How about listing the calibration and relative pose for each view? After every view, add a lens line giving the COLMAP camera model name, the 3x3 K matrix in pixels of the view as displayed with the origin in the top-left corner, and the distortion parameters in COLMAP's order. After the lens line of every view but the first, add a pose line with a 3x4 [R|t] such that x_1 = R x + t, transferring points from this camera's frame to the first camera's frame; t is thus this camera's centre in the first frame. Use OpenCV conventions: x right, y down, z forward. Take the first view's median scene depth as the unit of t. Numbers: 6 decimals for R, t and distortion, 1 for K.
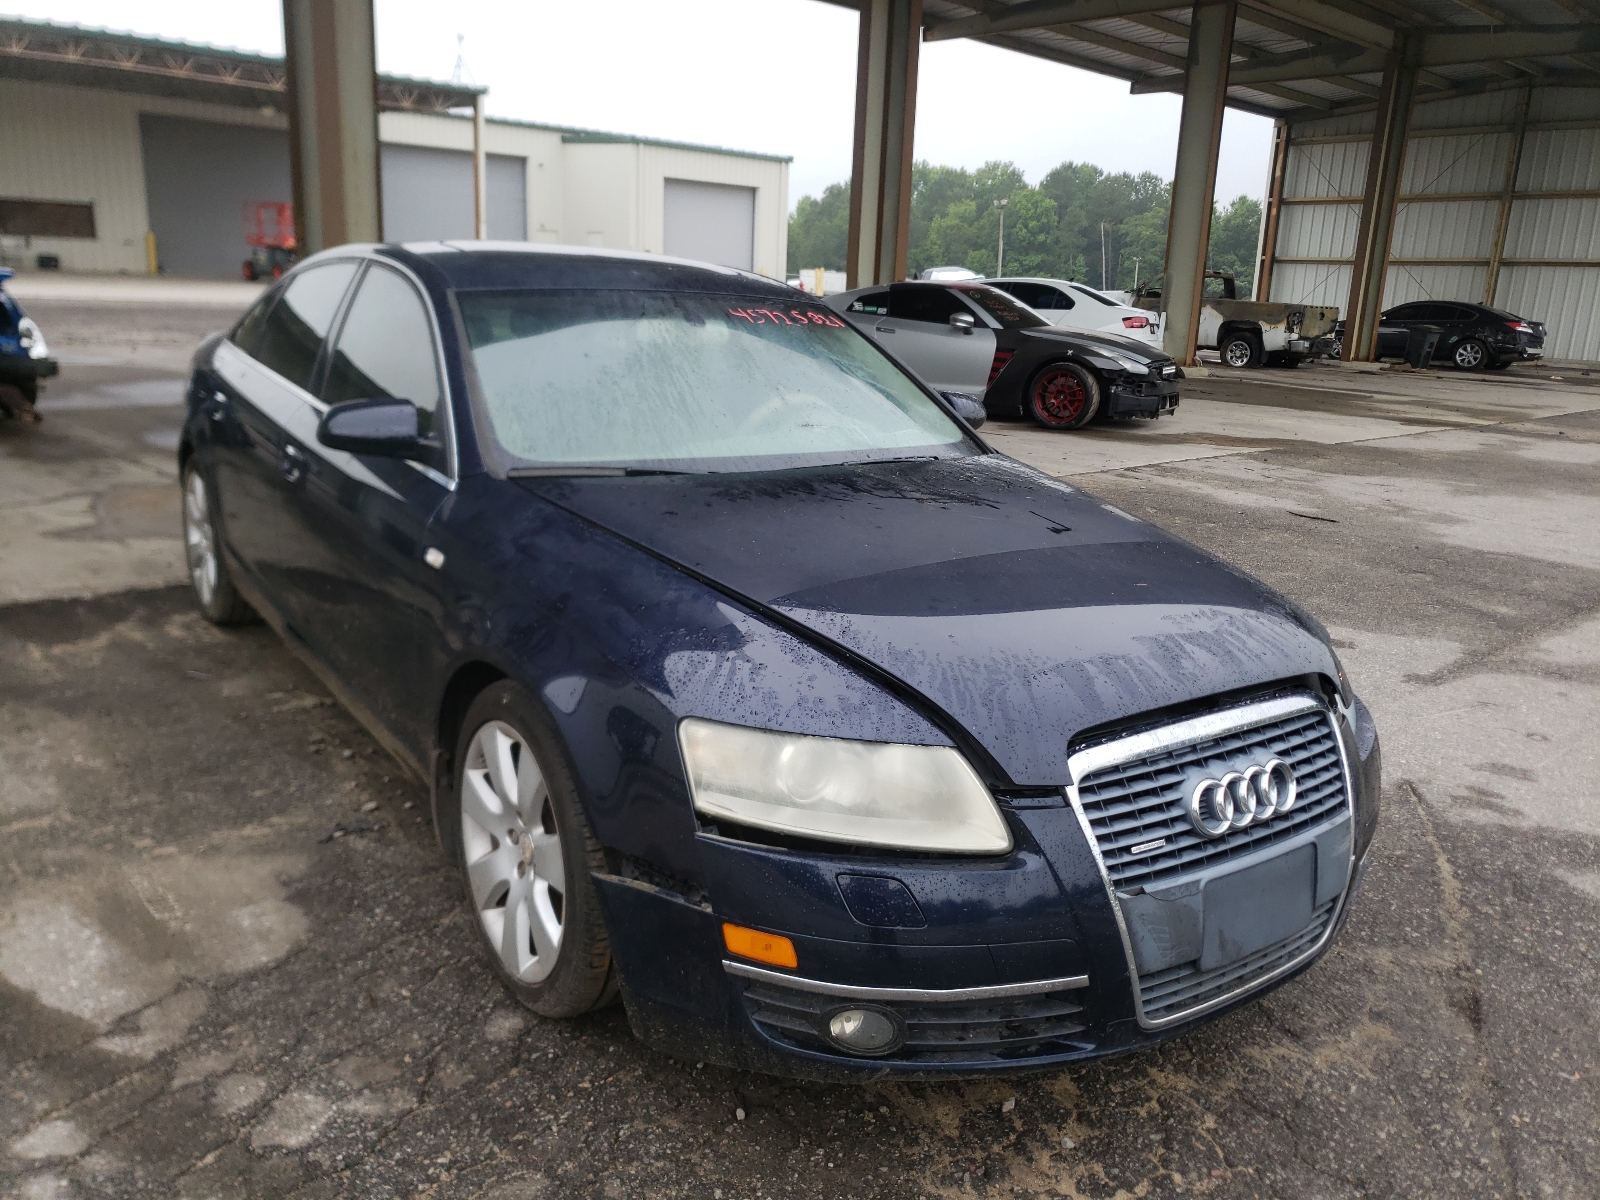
lens RADIAL K [[1224.8, 0, 799.3], [0, 1224.8, 602.4], [0, 0, 1]] dist [0.020511, -0.009455]
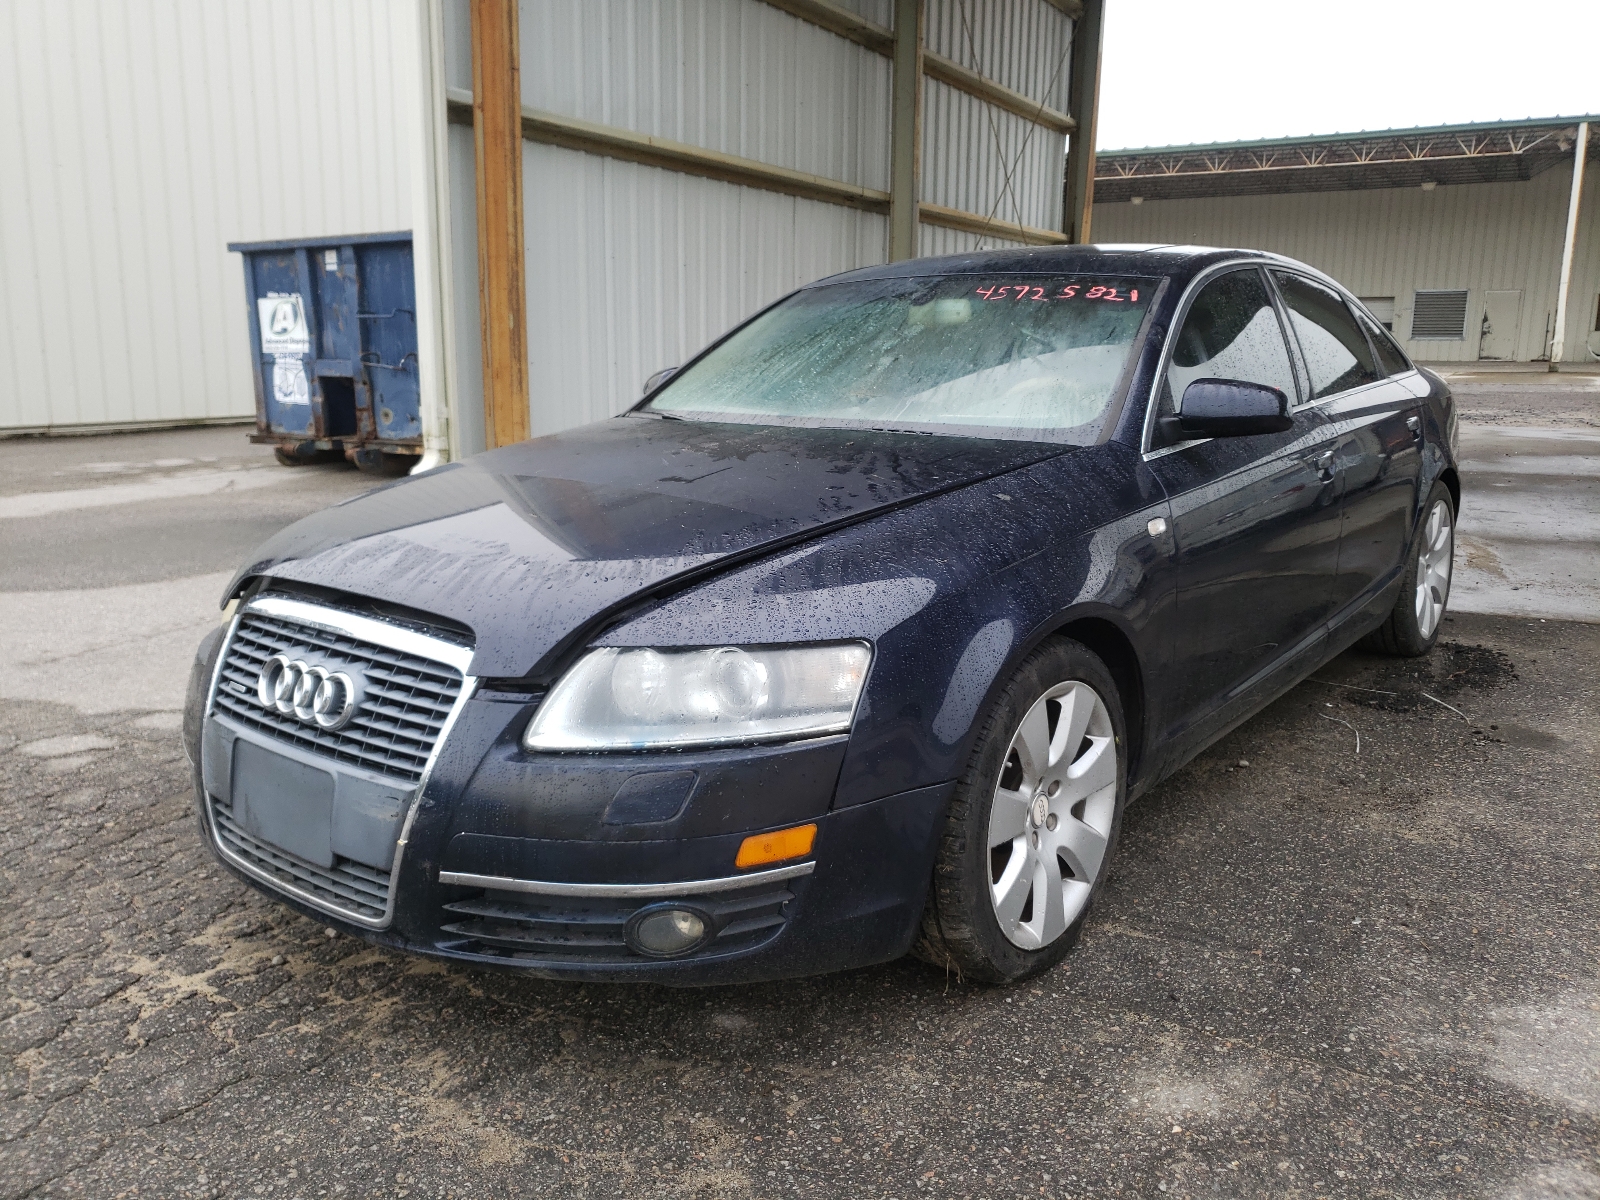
lens RADIAL K [[1224.8, 0, 800.5], [0, 1224.8, 600.8], [0, 0, 1]] dist [0.020511, -0.009455]
pose [[0.282338, 0.159693, -0.945930, 1.375835], [-0.228006, 0.968962, 0.095527, -0.094966], [0.931825, 0.188707, 0.309986, 1.038025]]
